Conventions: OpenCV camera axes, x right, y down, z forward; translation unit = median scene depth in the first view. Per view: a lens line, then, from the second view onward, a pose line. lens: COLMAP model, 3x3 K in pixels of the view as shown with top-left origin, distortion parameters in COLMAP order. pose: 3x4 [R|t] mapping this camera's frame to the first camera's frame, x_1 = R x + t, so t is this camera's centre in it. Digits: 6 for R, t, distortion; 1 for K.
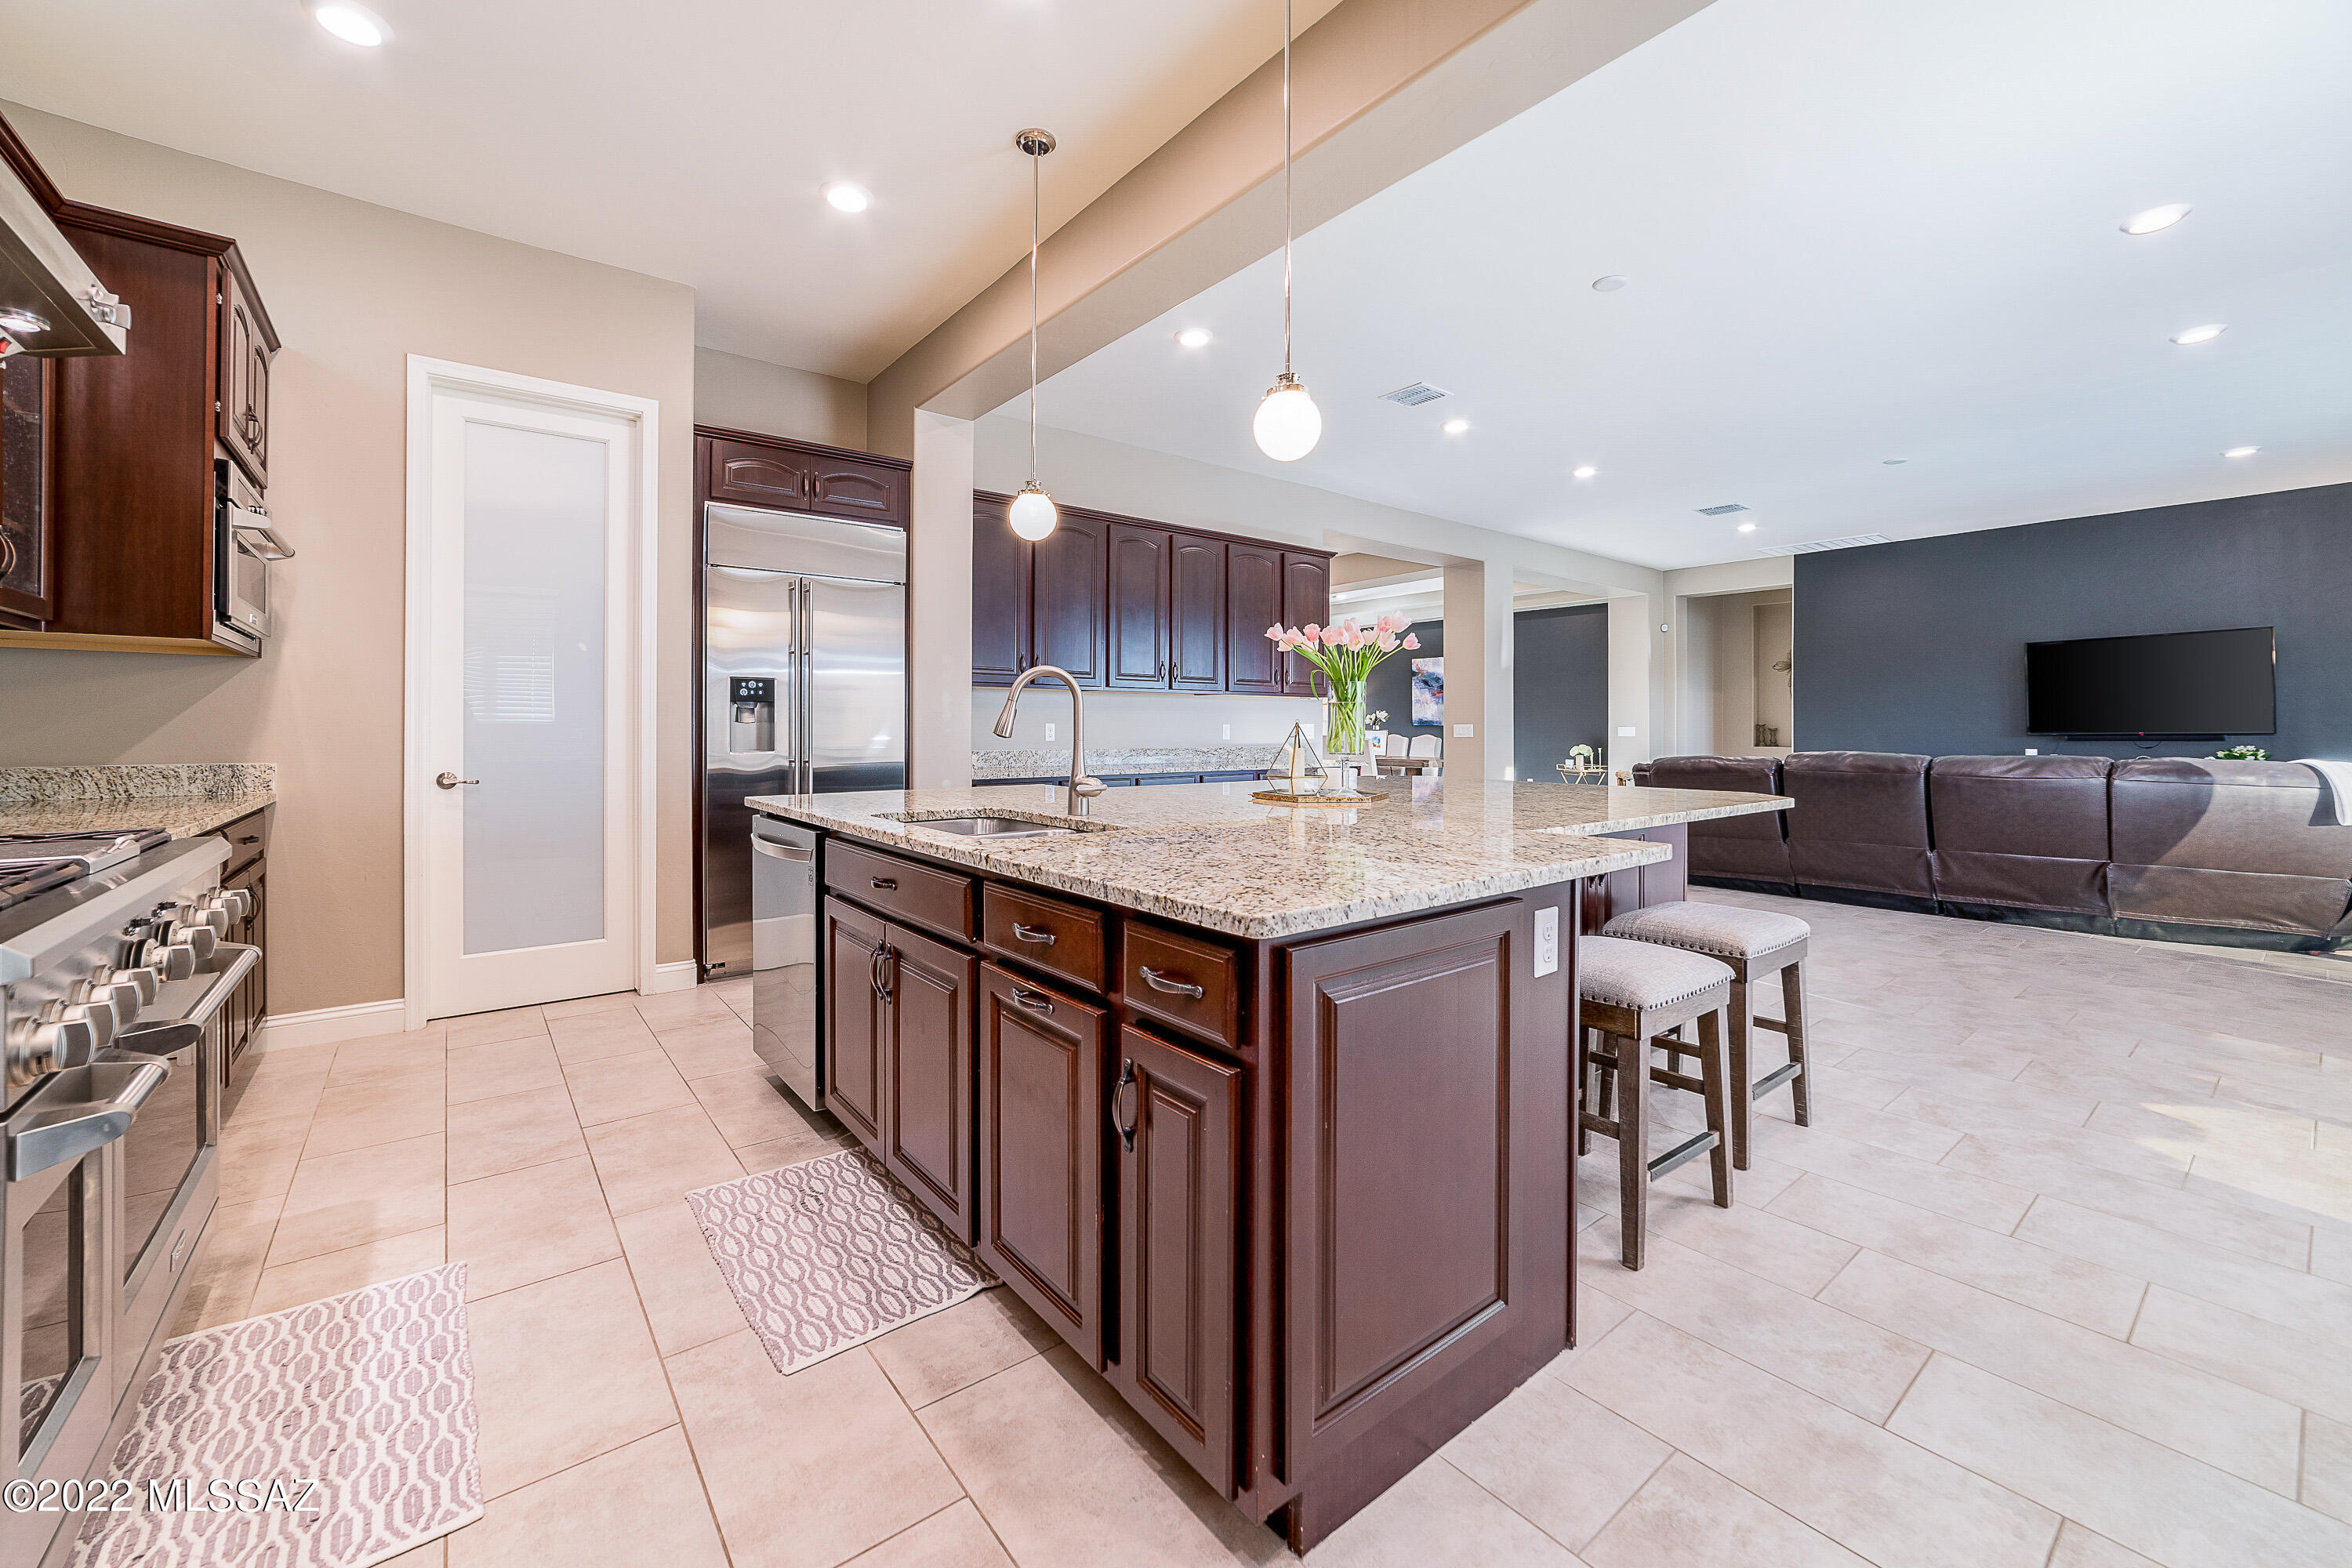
lens RADIAL K [[928.4, 0, 1171.0], [0, 928.4, 739.9], [0, 0, 1]] dist [-0.023528, 0.007886]
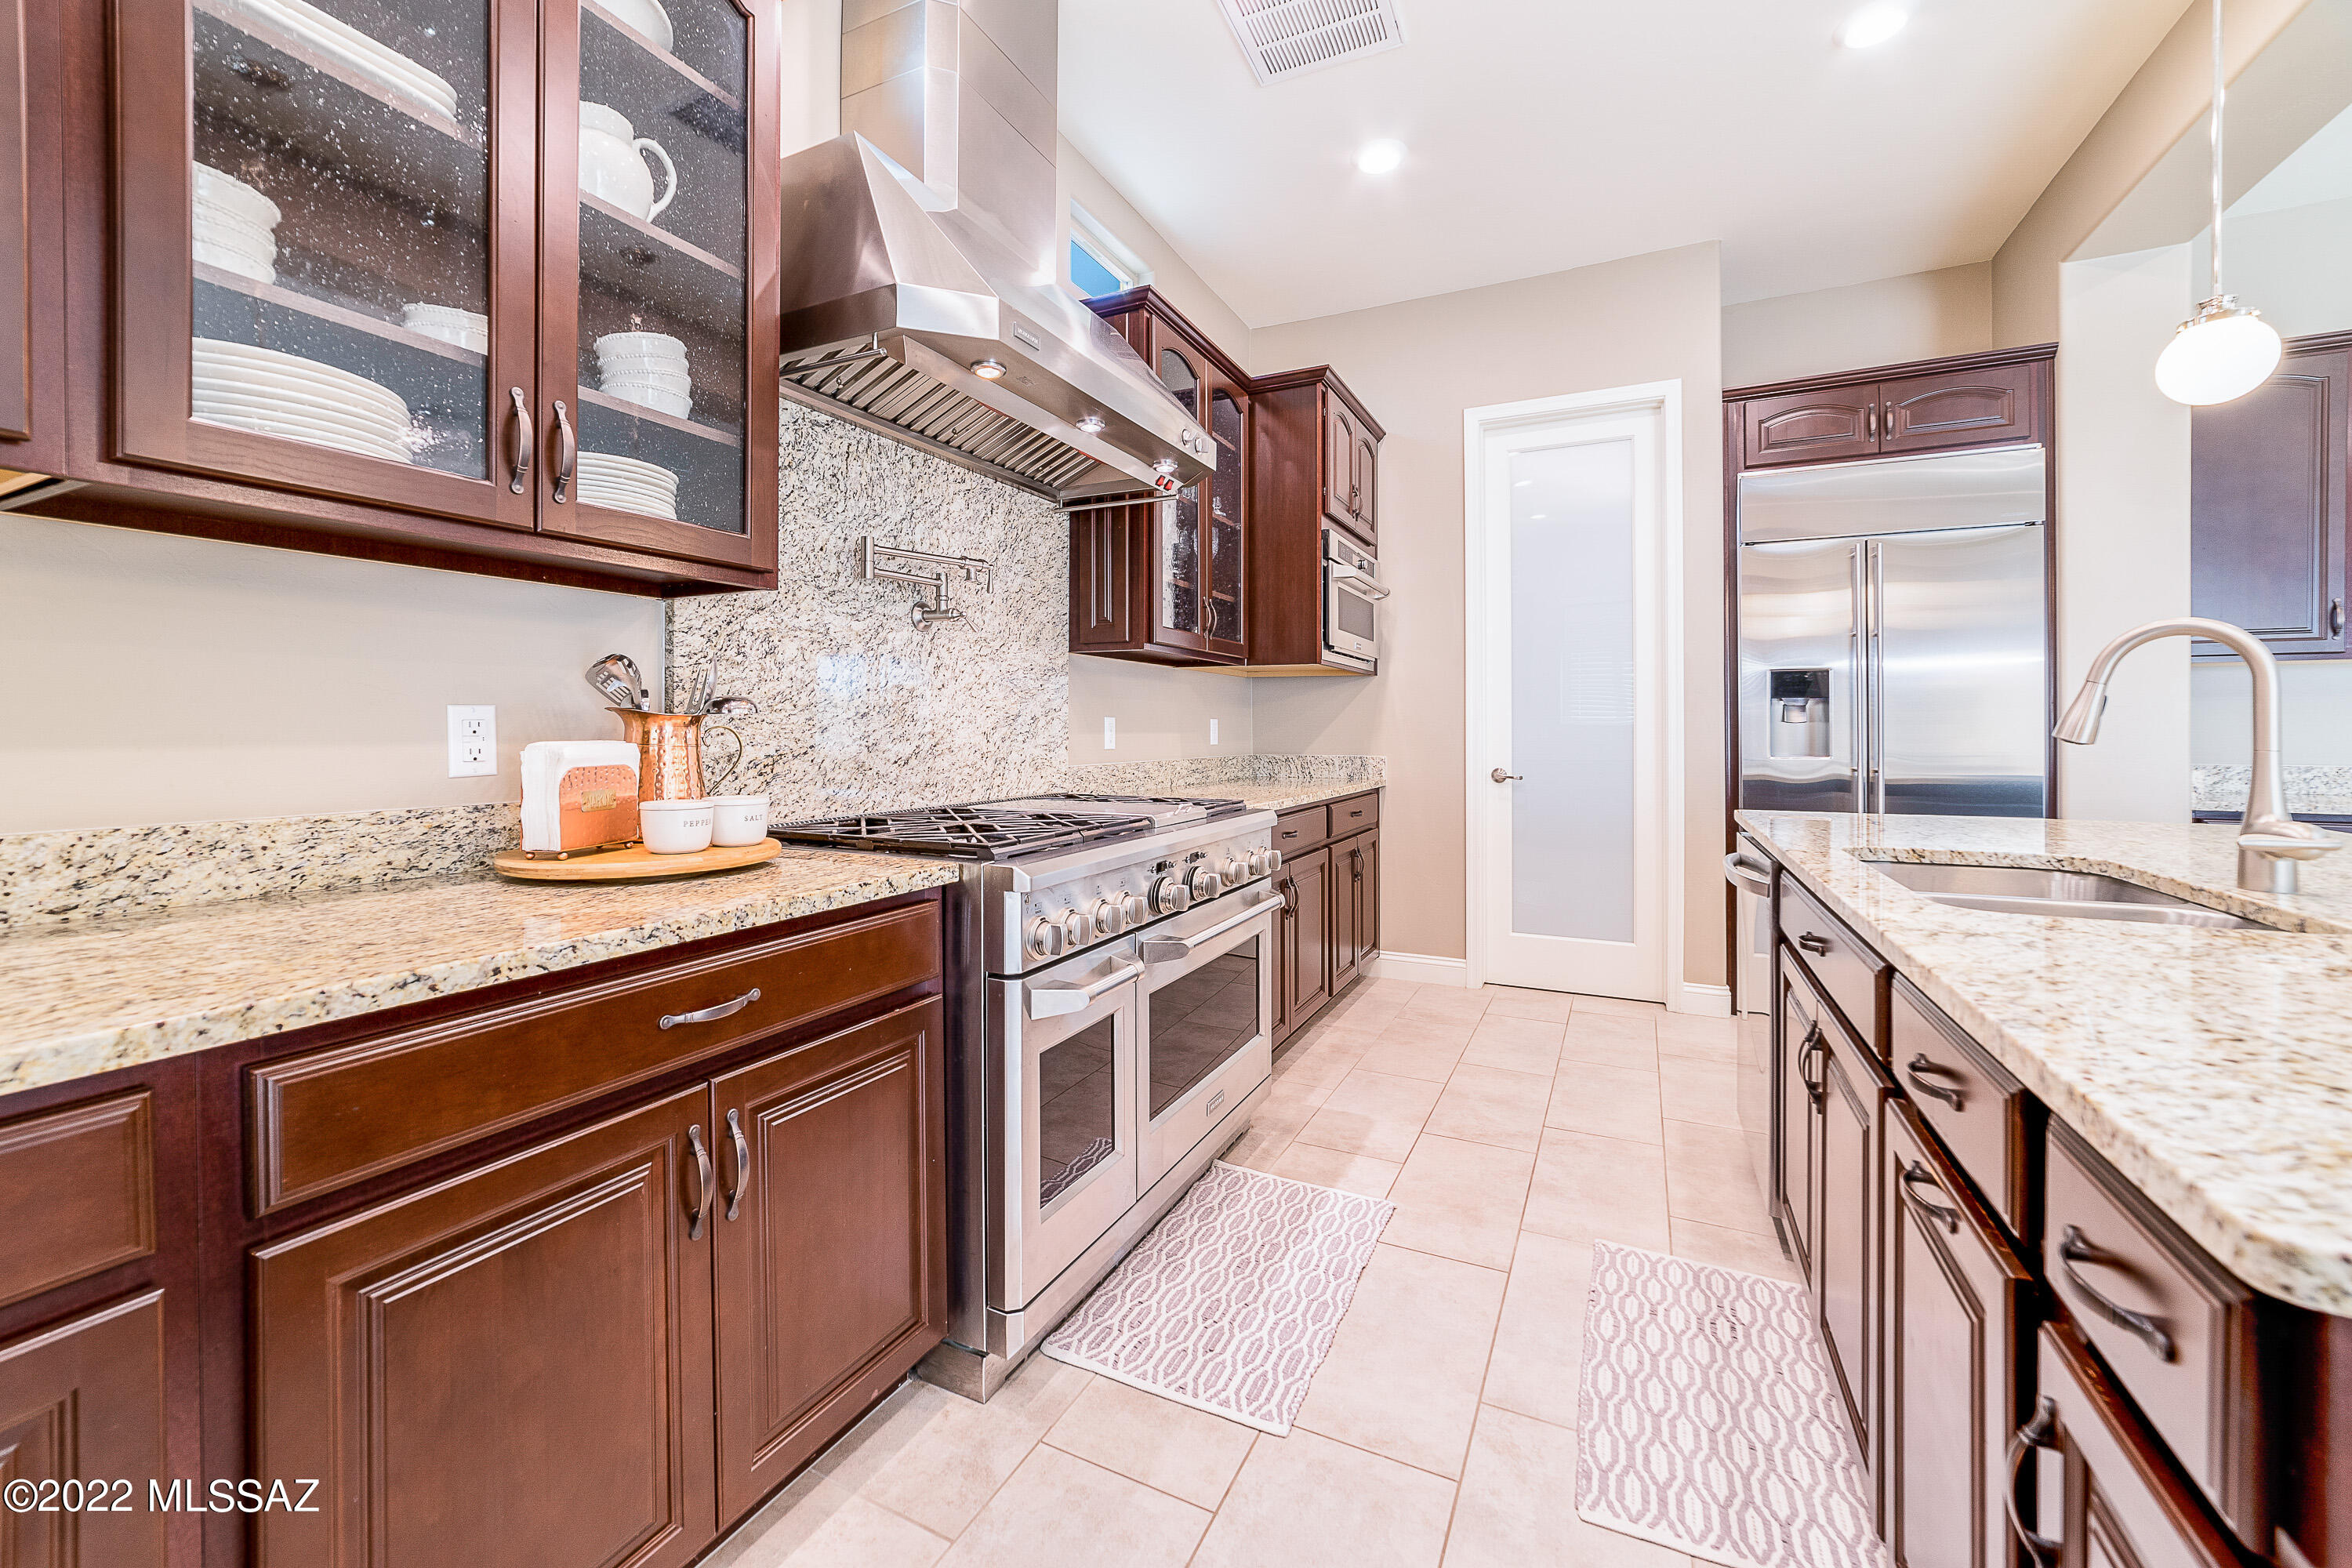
lens RADIAL K [[936.7, 0, 1162.7], [0, 936.7, 733.1], [0, 0, 1]] dist [-0.019949, 0.008955]
pose [[0.433737, 0.004233, -0.901029, 0.099441], [-0.011011, 0.999939, -0.000603, -0.003364], [0.900972, 0.010183, 0.433758, 0.181442]]
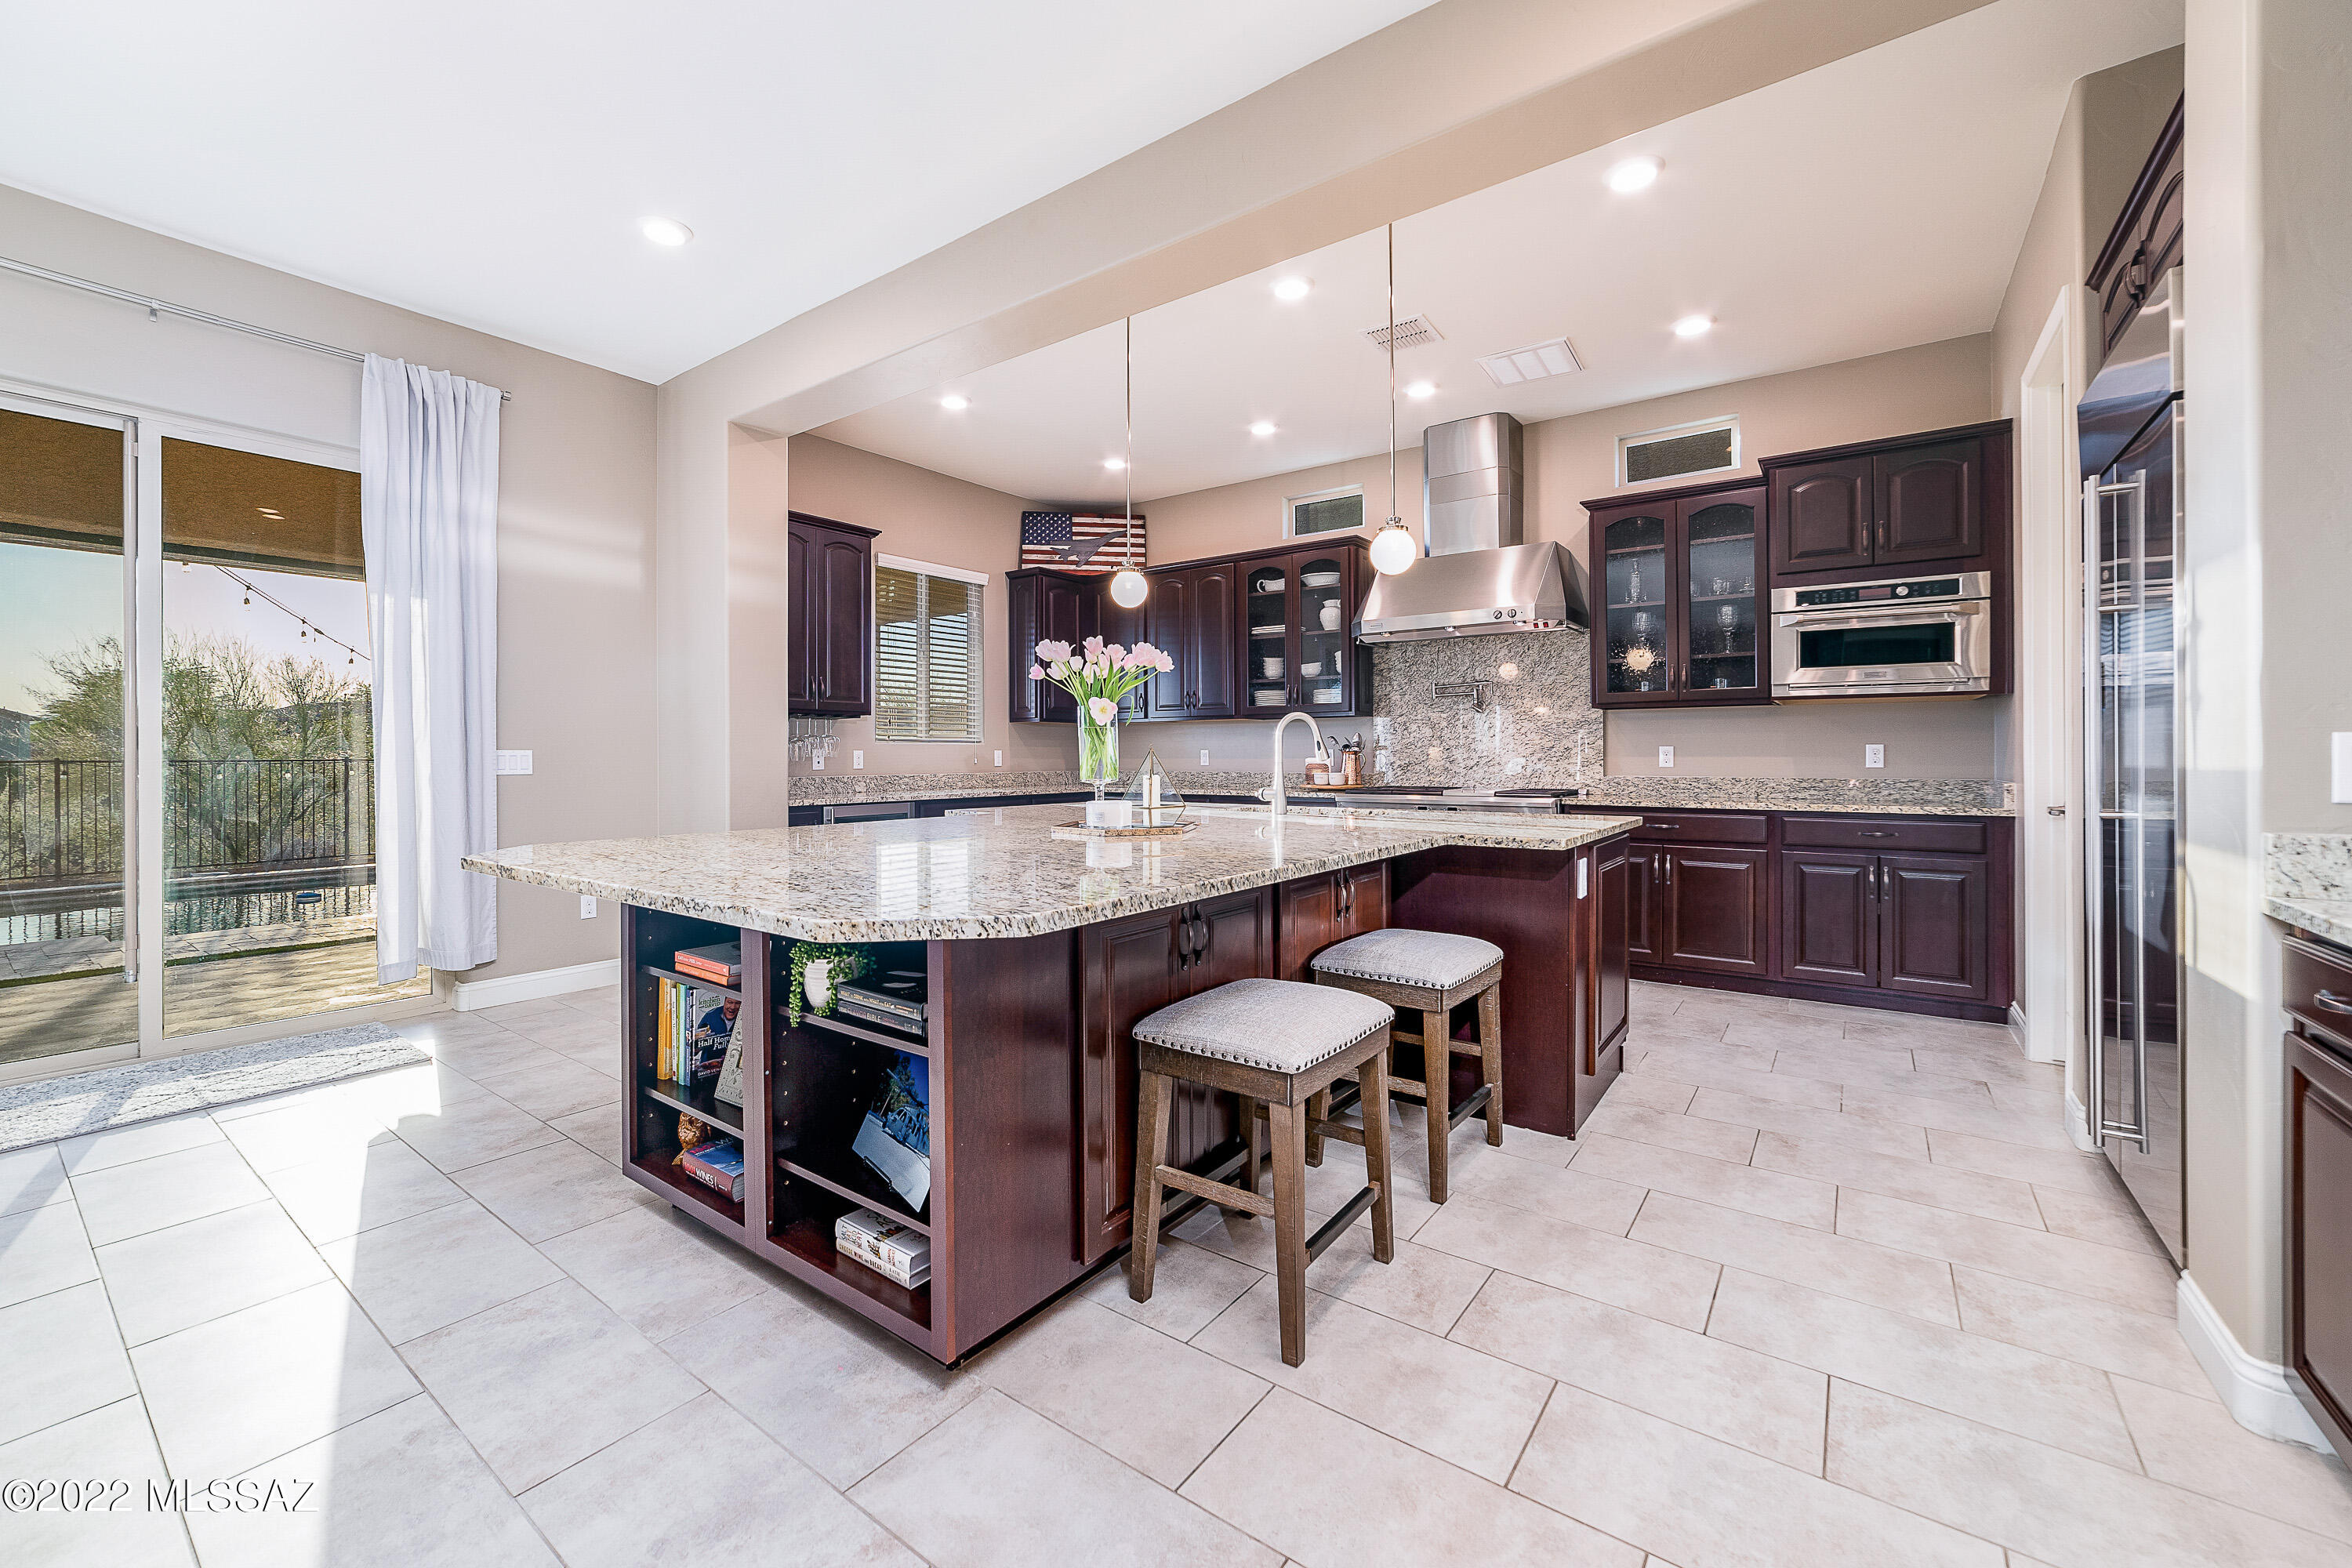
lens RADIAL K [[935.4, 0, 1167.7], [0, 935.4, 756.9], [0, 0, 1]] dist [-0.007409, 0.000014]
pose [[-0.961499, 0.002864, -0.274793, 0.452035], [-0.001071, 0.999899, 0.014169, -0.029516], [0.274806, 0.013918, -0.961399, 2.231632]]
